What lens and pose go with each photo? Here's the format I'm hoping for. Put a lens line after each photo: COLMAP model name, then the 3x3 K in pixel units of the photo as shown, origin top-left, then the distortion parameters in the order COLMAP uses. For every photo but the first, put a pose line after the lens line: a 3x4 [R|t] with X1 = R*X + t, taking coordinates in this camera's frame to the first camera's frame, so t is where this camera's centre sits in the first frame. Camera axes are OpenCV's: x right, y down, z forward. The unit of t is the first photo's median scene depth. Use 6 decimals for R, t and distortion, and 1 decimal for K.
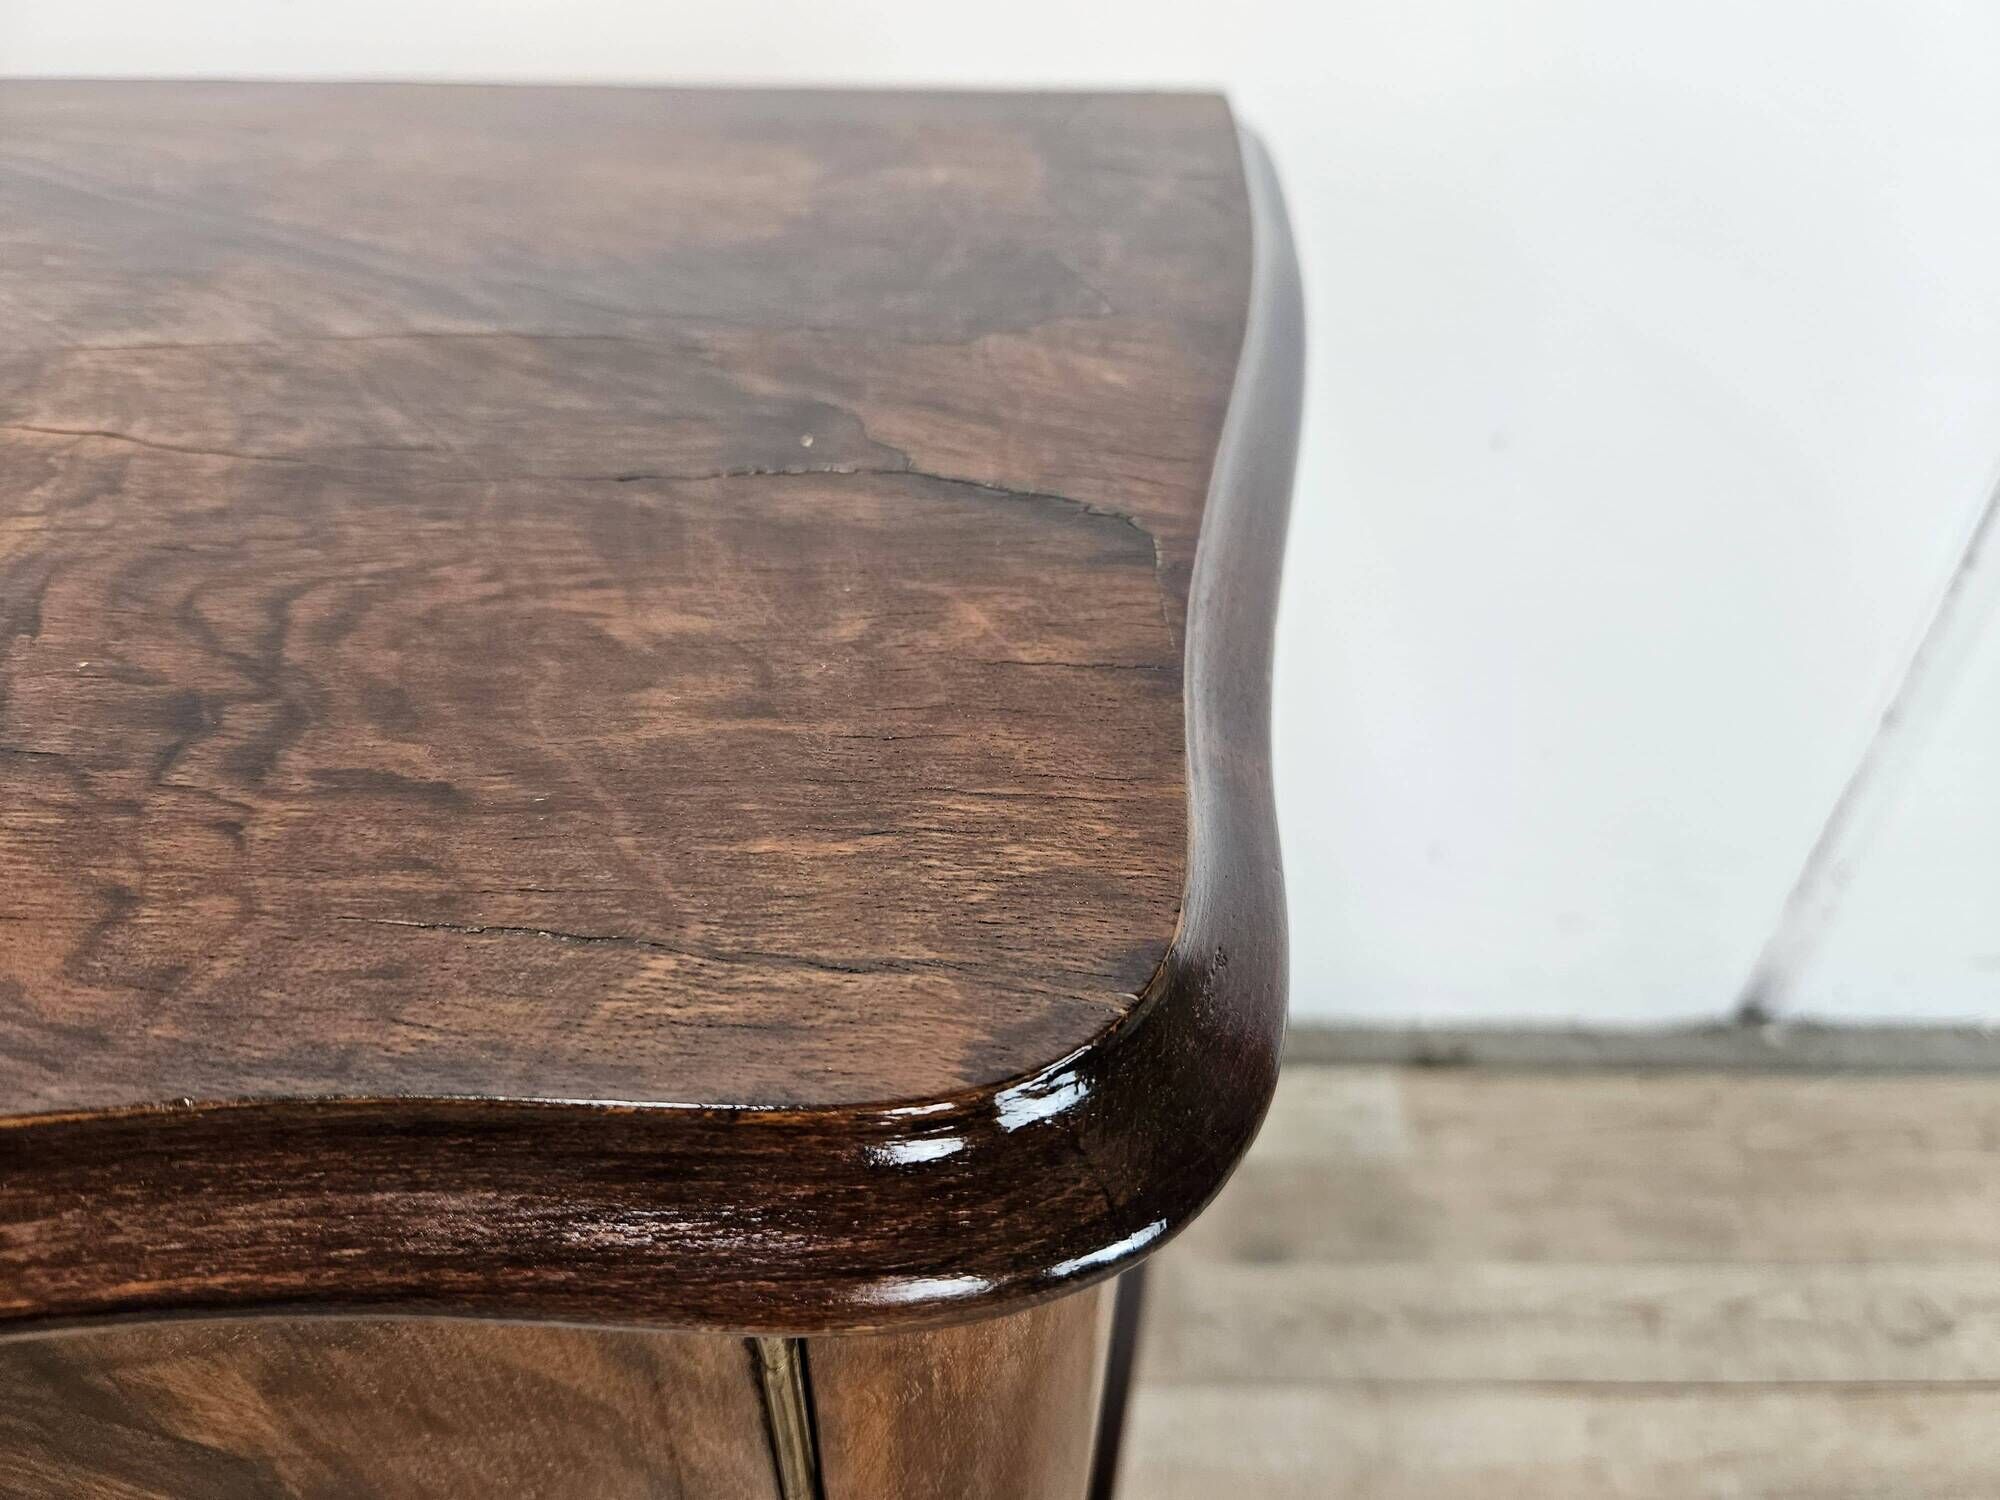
lens RADIAL K [[1446.4, 0, 1000.0], [0, 1446.4, 750.0], [0, 0, 1]] dist [-0.027570, -0.002935]
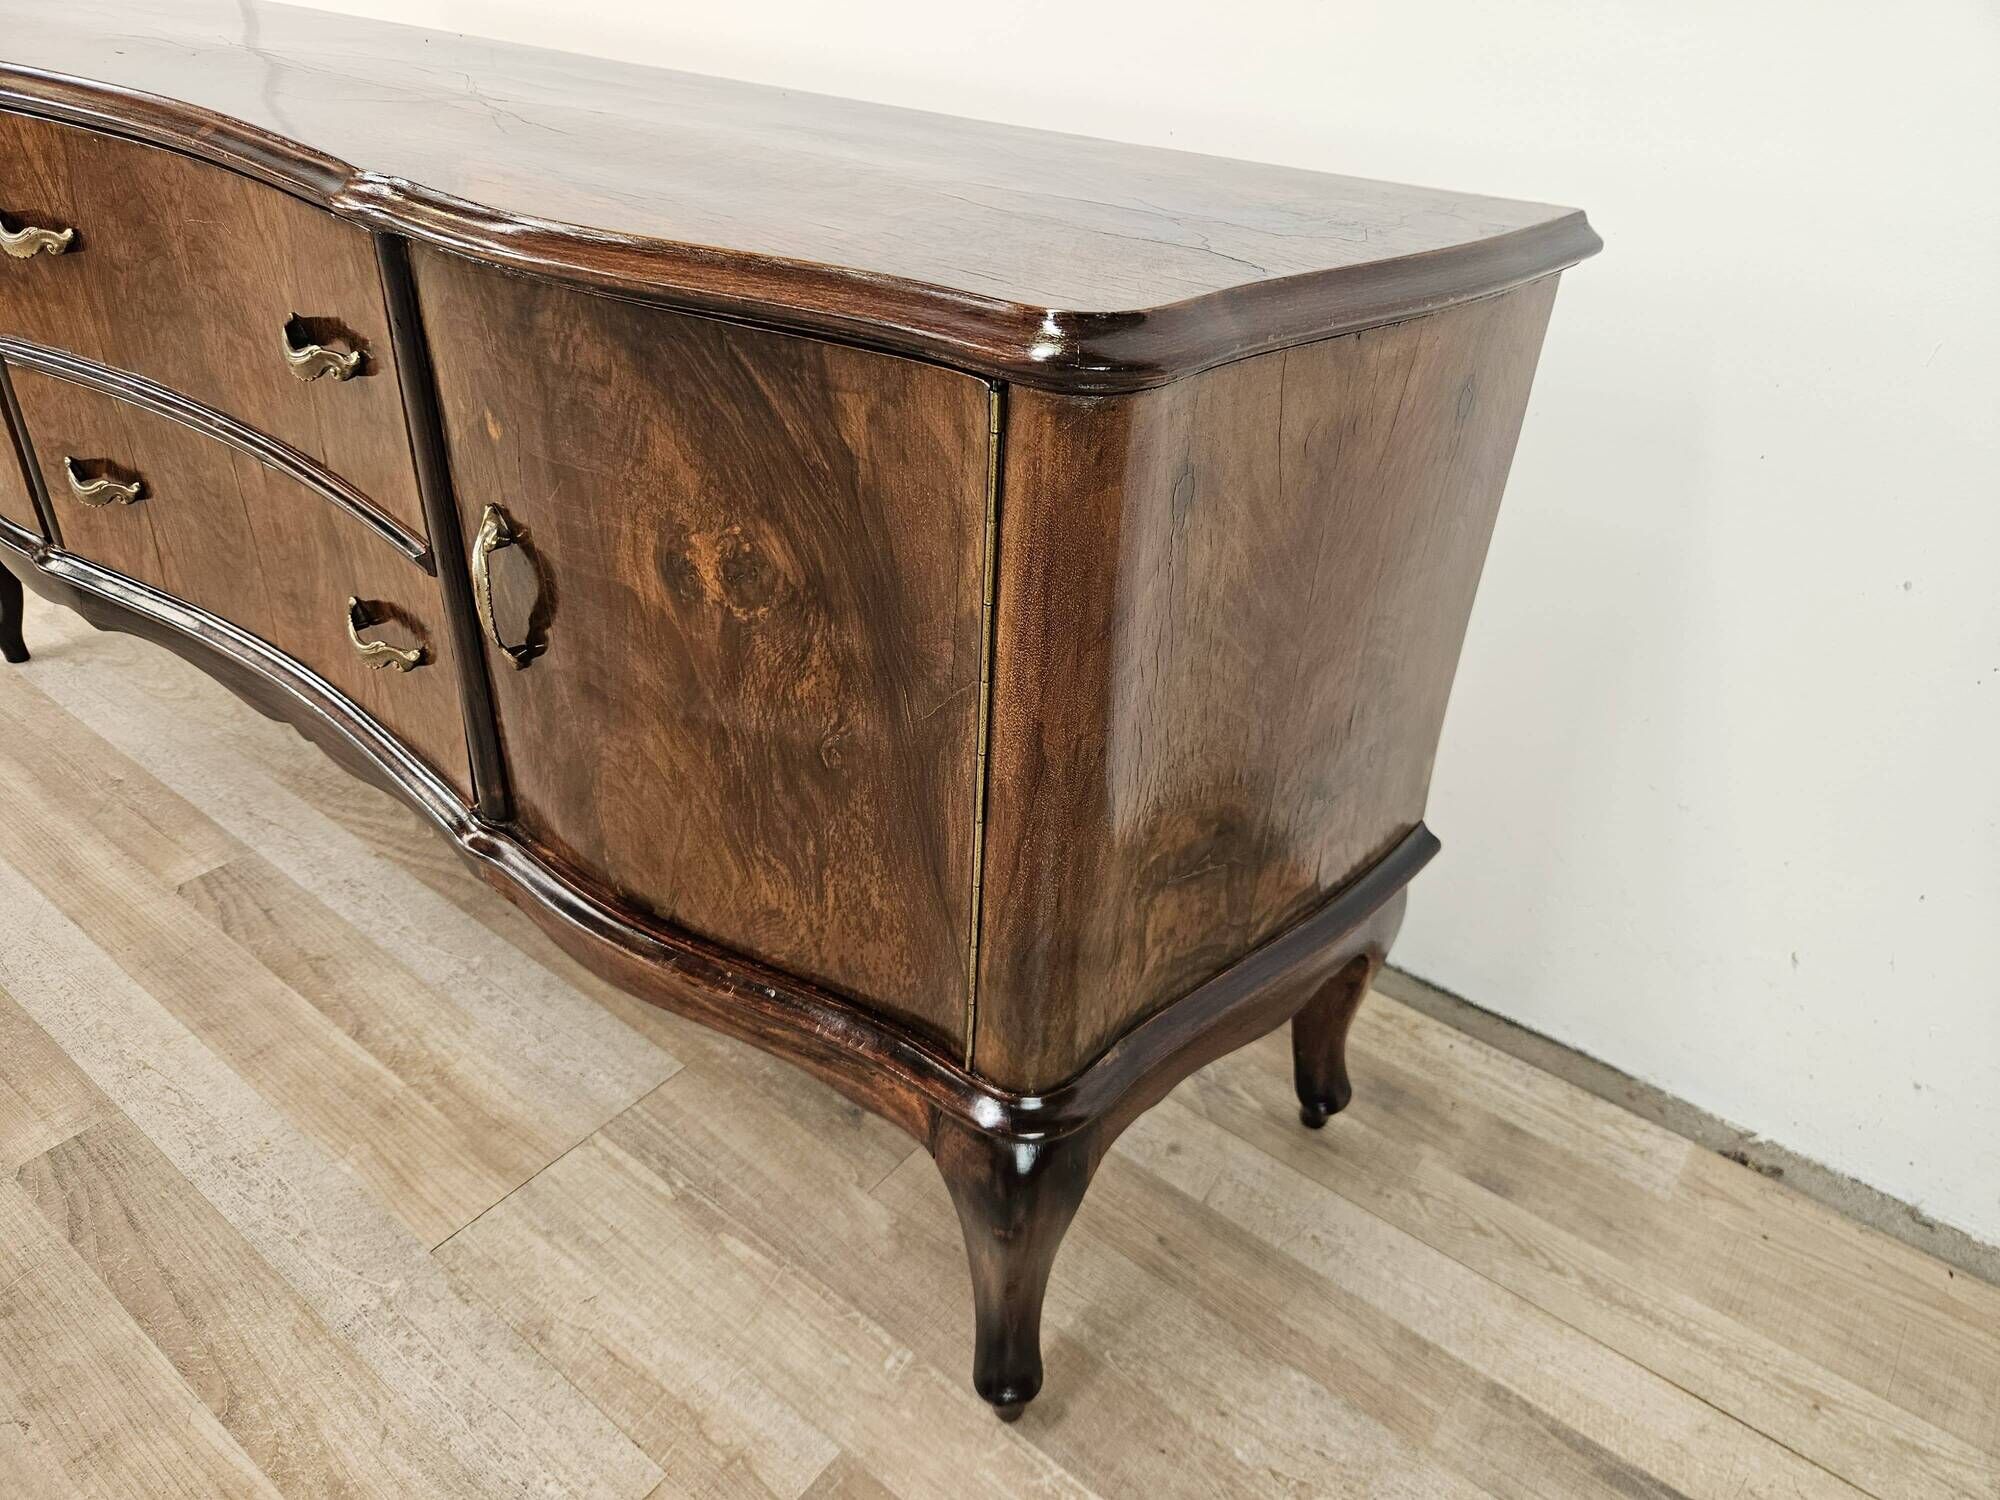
lens RADIAL K [[1372.3, 0, 1003.8], [0, 1372.3, 732.0], [0, 0, 1]] dist [0.048003, -0.052839]
pose [[0.789252, 0.326104, -0.520324, 1.365850], [-0.414591, 0.908043, -0.059770, 0.994997], [0.452985, 0.262895, 0.851875, -1.149694]]
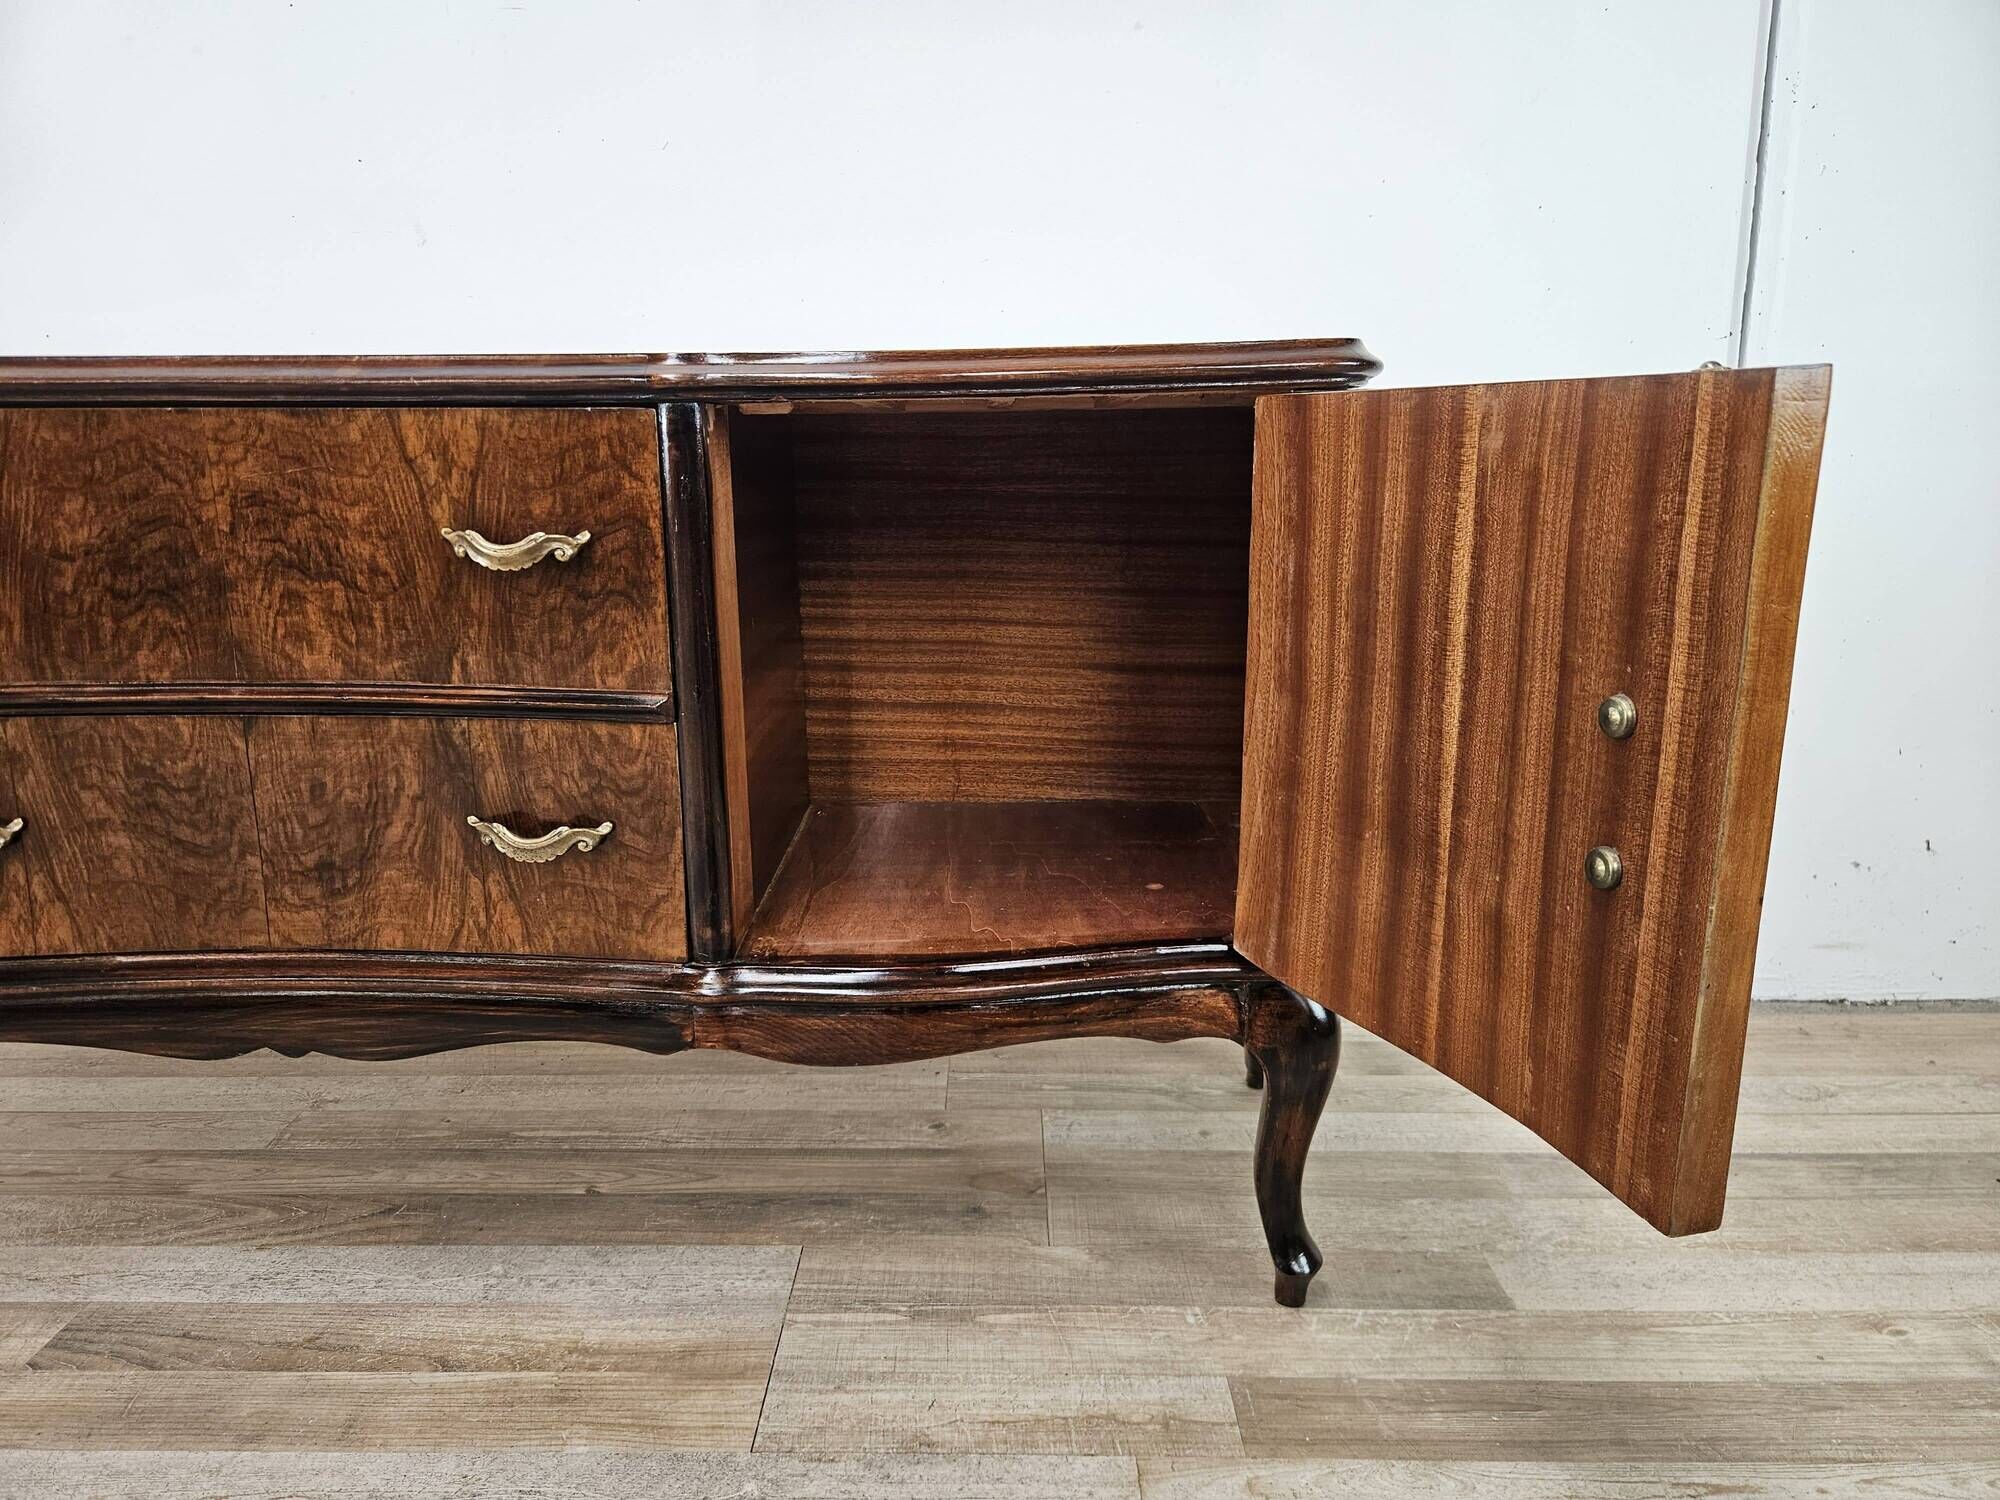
lens RADIAL K [[1351.4, 0, 986.8], [0, 1351.4, 761.9], [0, 0, 1]] dist [0.057826, -0.050934]
pose [[0.999069, -0.032519, -0.028347, -0.943811], [0.016224, 0.892083, -0.451581, 2.999121], [0.039972, 0.450701, 0.891780, -2.270025]]
